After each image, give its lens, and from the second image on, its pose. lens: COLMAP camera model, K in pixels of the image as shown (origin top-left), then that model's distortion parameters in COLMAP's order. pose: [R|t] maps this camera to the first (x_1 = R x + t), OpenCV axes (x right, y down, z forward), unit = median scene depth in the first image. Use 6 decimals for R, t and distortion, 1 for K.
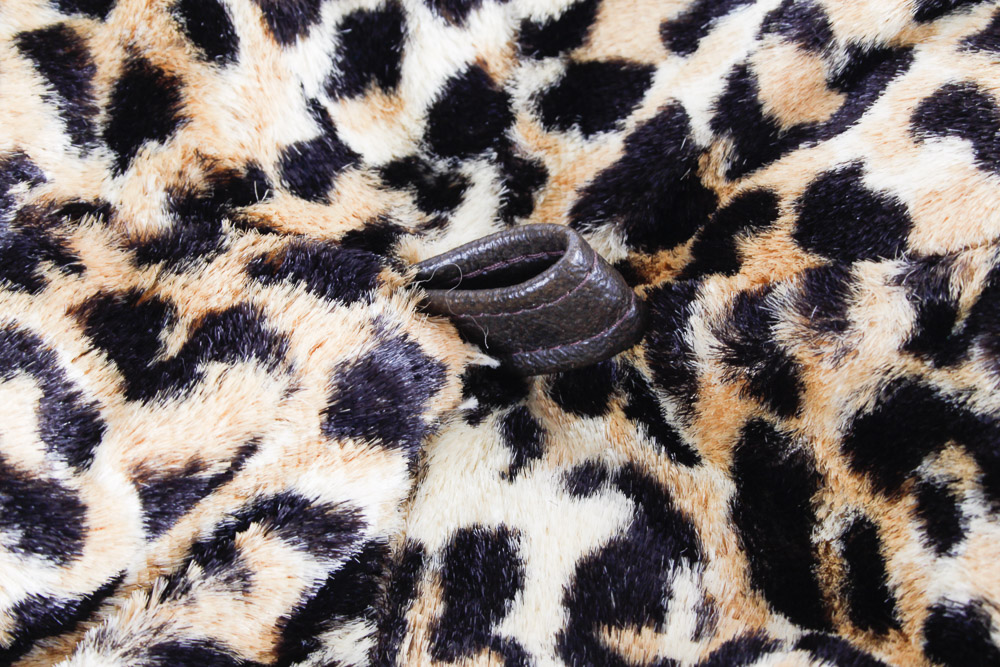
lens RADIAL K [[2054.2, 0, 503.0], [0, 2054.2, 332.1], [0, 0, 1]] dist [-0.043155, 0.000000]
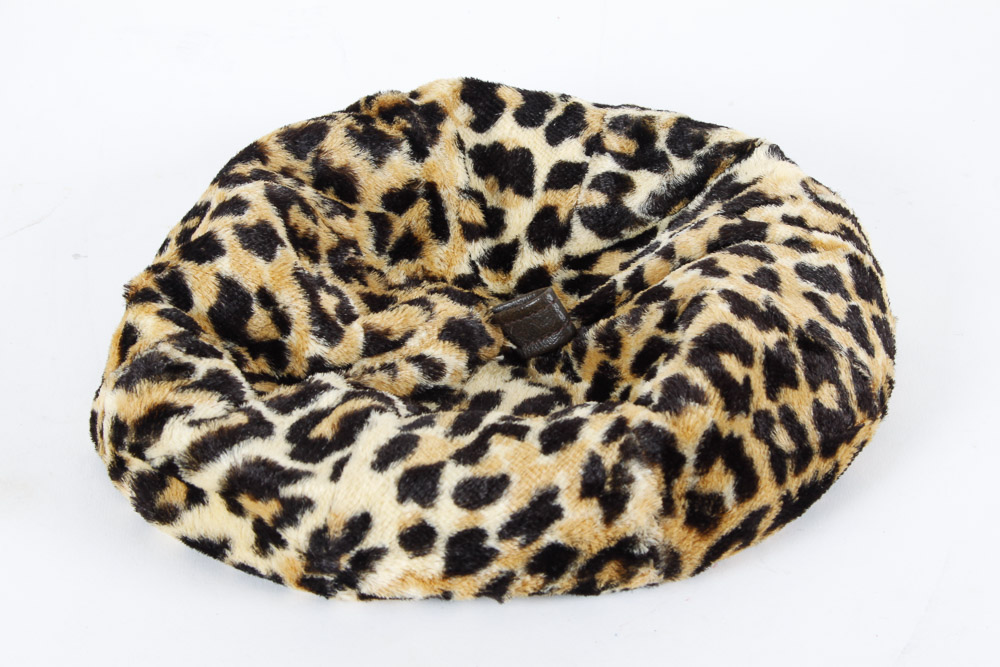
lens RADIAL K [[2054.2, 0, 498.8], [0, 2054.2, 333.8], [0, 0, 1]] dist [-0.043155, 0.000000]
pose [[0.963003, 0.143150, -0.228326, 0.547459], [-0.230517, 0.876436, -0.422756, 1.065180], [0.139596, 0.459749, 0.877009, -1.202872]]
